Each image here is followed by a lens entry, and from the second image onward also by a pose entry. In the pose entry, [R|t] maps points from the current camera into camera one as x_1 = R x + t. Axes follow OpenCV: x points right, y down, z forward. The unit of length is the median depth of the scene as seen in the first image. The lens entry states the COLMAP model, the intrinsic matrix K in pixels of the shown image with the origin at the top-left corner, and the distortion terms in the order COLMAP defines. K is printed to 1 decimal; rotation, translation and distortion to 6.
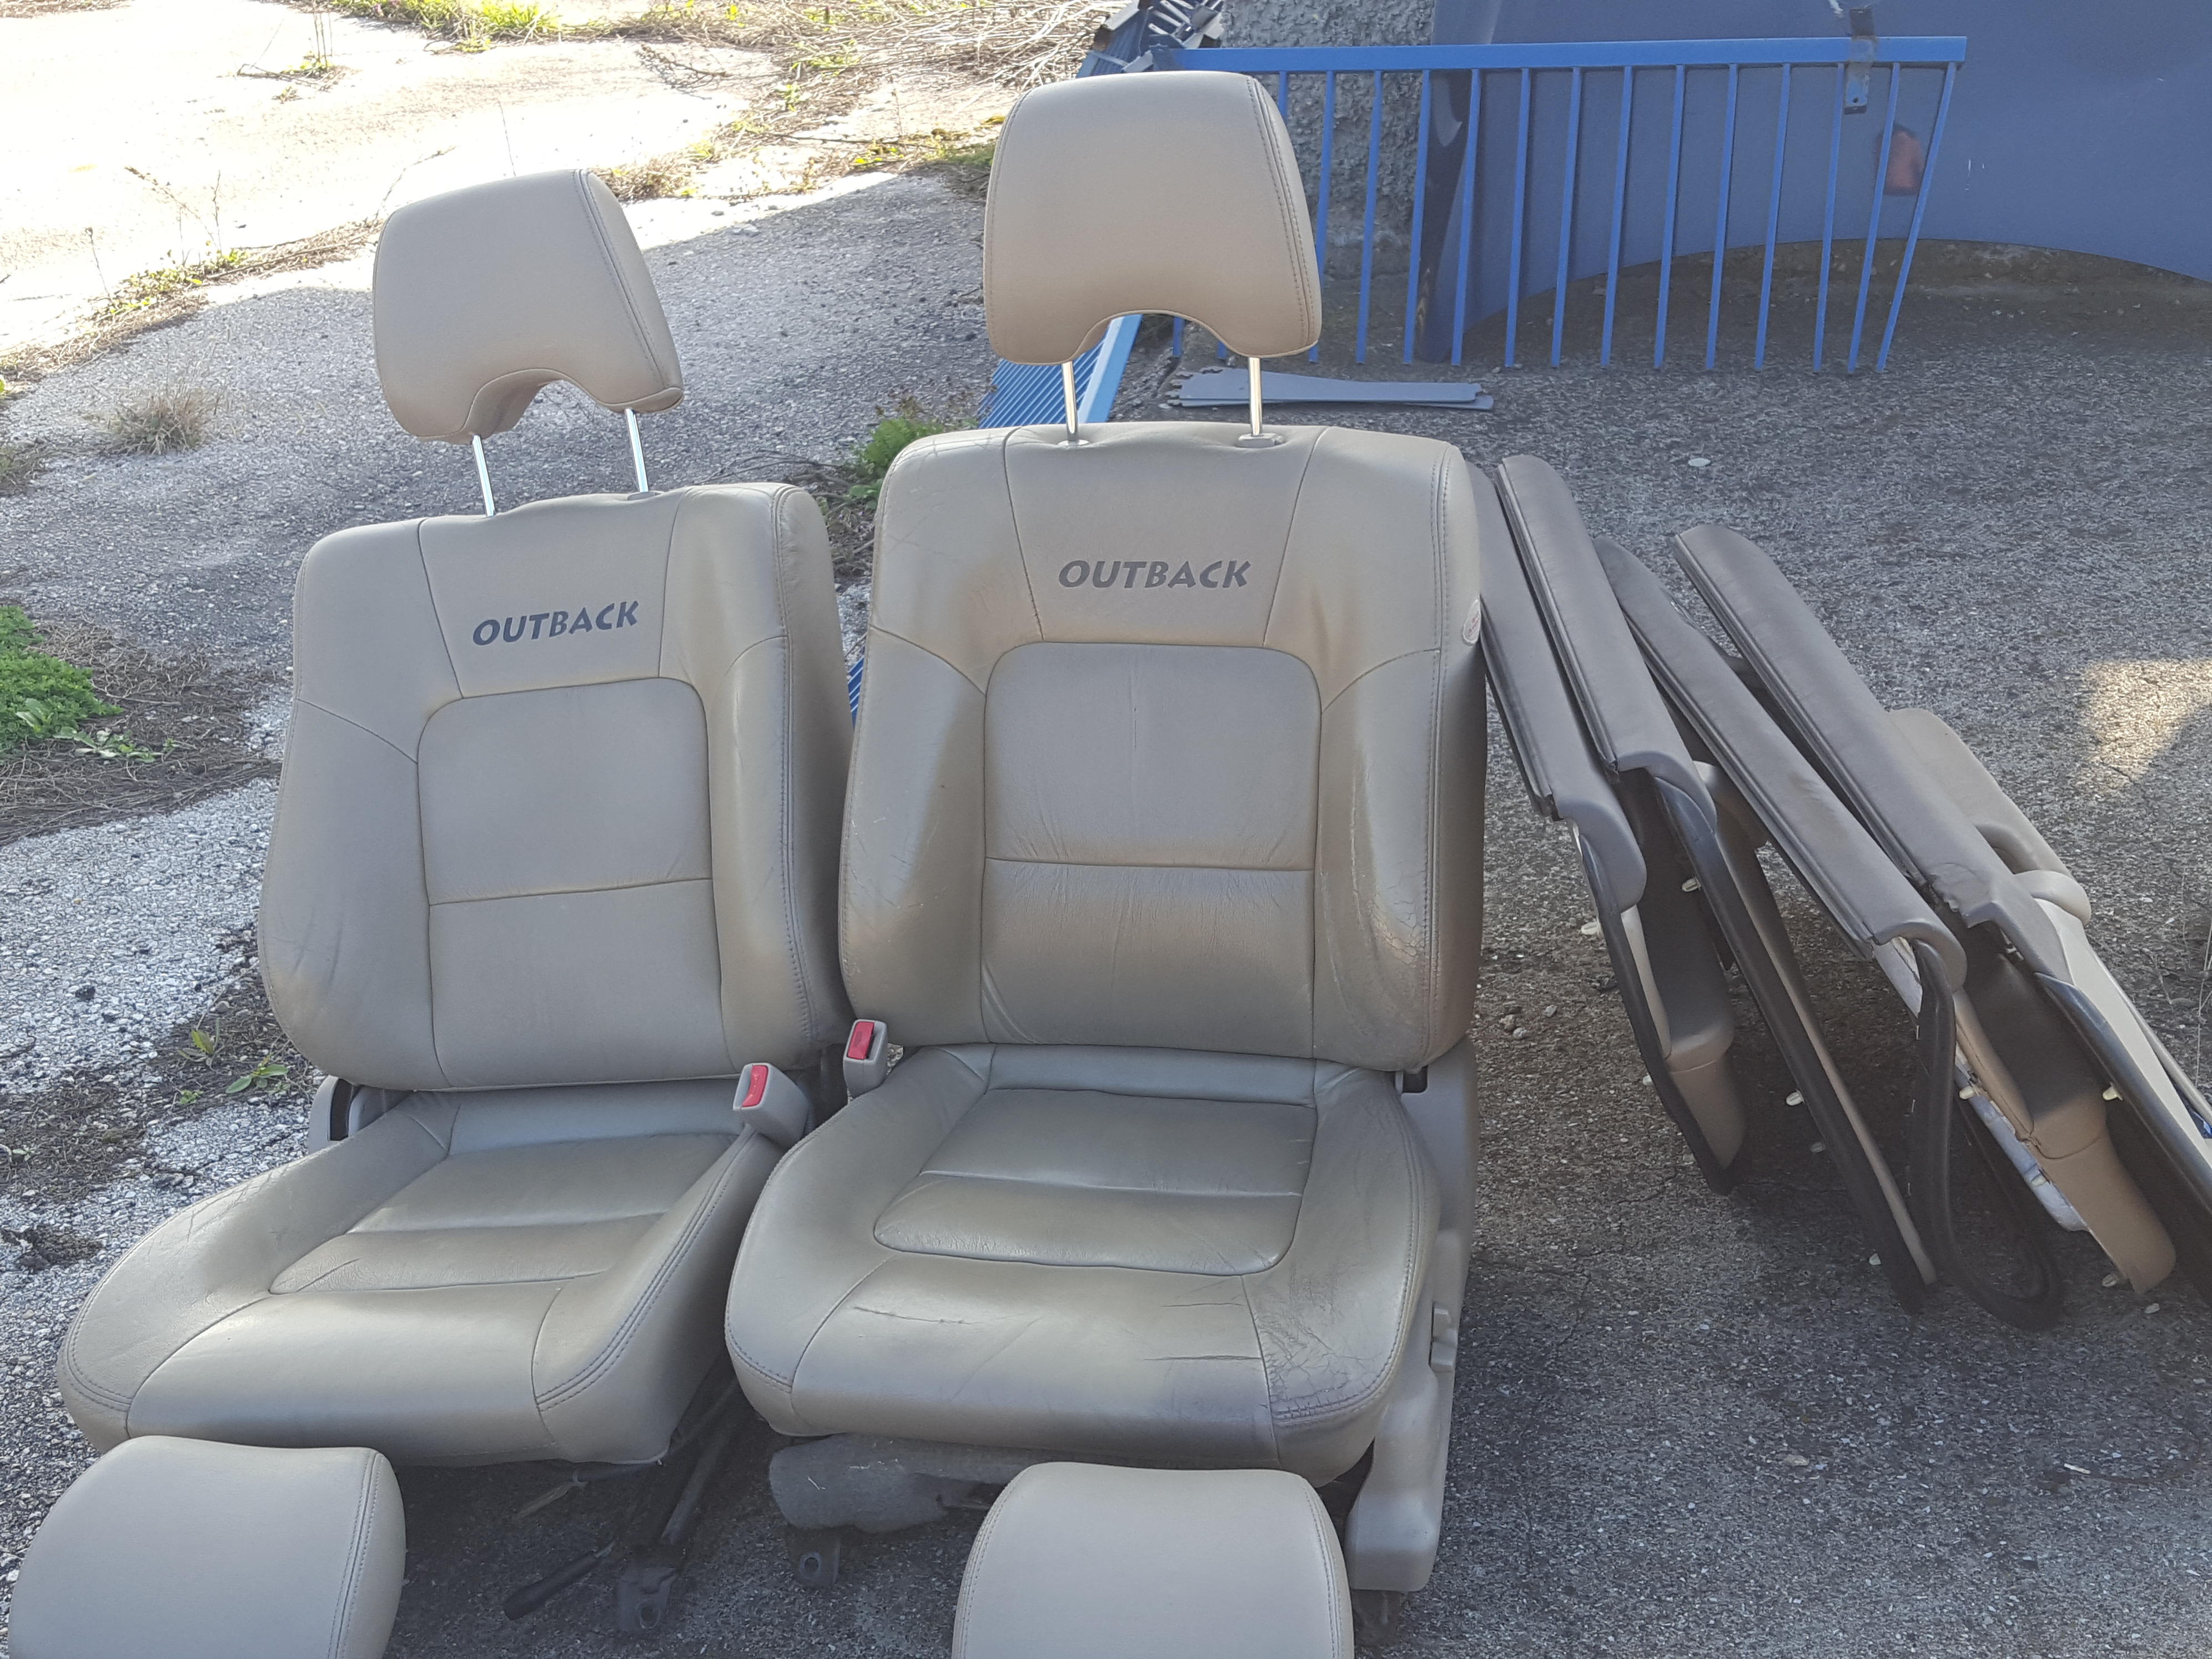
lens RADIAL K [[2491.4, 0, 1103.7], [0, 2491.4, 860.4], [0, 0, 1]] dist [0.217285, -0.458696]
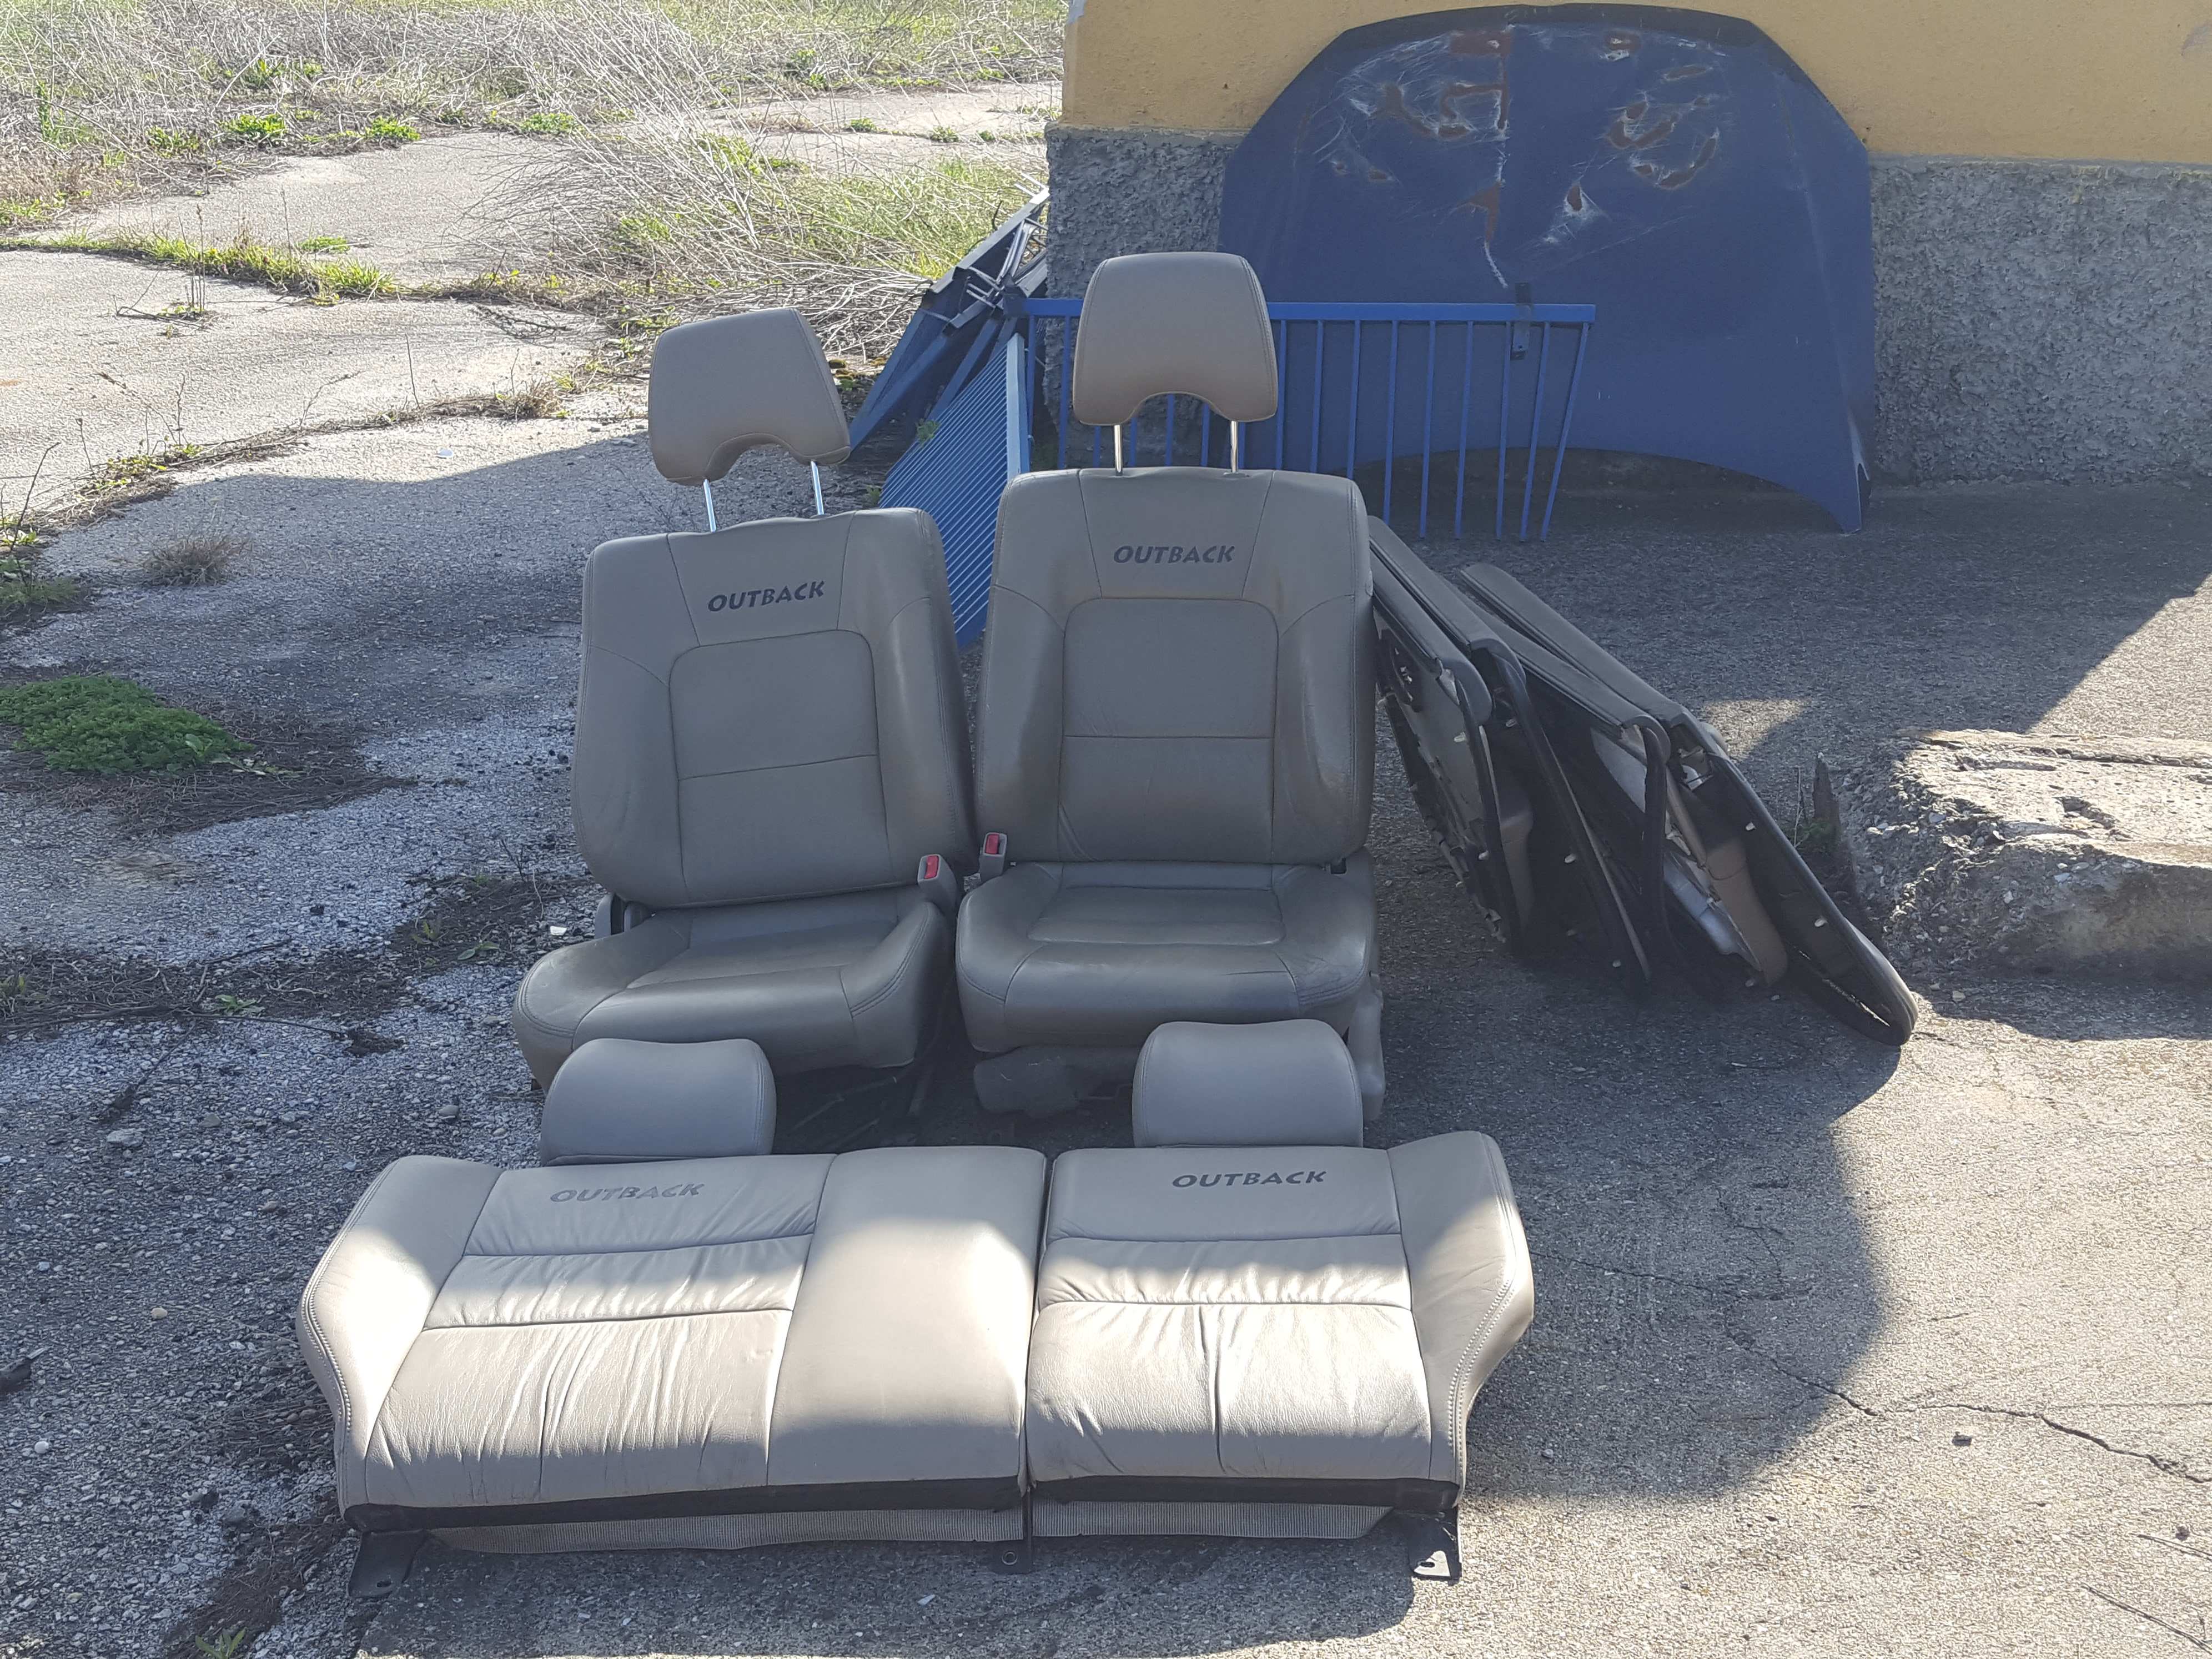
lens RADIAL K [[2491.4, 0, 1103.7], [0, 2491.4, 860.4], [0, 0, 1]] dist [0.217285, -0.458696]
pose [[0.988313, 0.002952, 0.152409, -0.173689], [0.015527, 0.992662, -0.119917, 0.176468], [-0.151644, 0.120882, 0.981016, -0.355160]]
